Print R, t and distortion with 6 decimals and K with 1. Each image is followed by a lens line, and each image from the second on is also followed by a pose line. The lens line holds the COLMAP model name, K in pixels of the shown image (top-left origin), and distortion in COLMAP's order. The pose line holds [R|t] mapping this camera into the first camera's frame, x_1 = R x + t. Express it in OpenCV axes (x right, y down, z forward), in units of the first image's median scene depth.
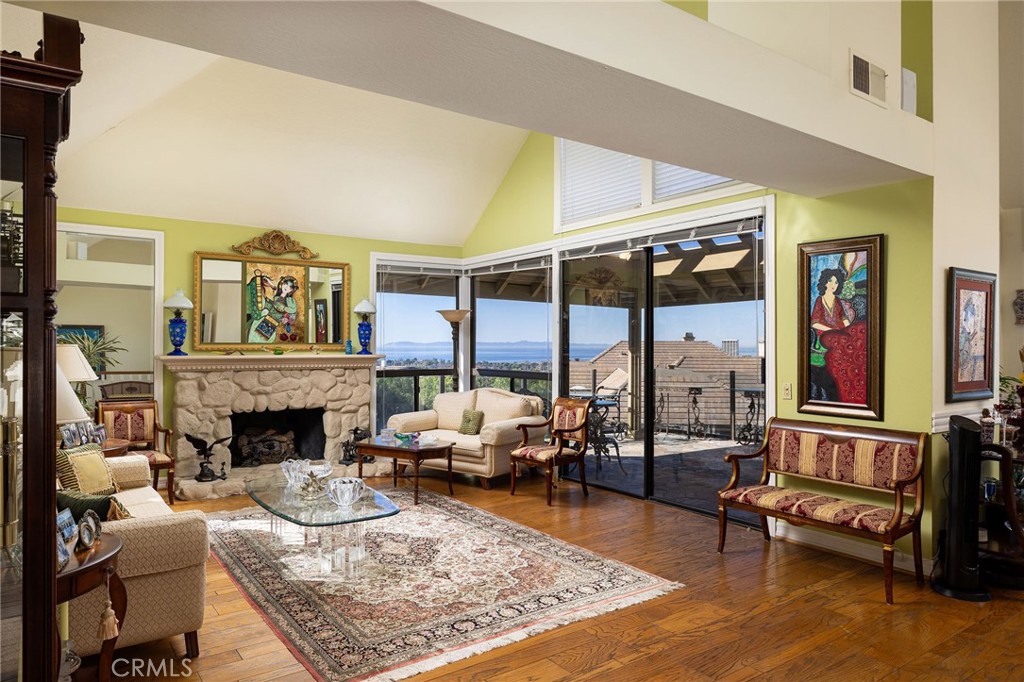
lens RADIAL K [[659.0, 0, 512.0], [0, 659.0, 341.0], [0, 0, 1]] dist [-0.003212, 0.000932]
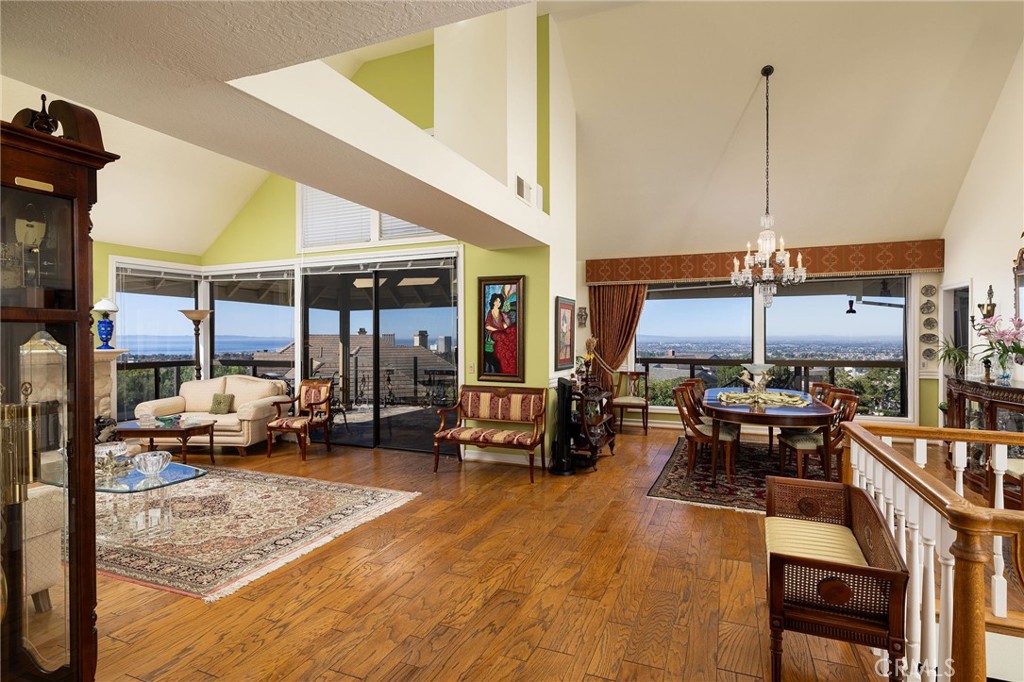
lens RADIAL K [[520.6, 0, 513.2], [0, 520.6, 339.2], [0, 0, 1]] dist [-0.000882, 0.000427]
pose [[0.849471, -0.004899, 0.527613, -0.173661], [0.000195, 0.999960, 0.008971, -0.005885], [-0.527636, -0.007517, 0.849437, -0.140851]]
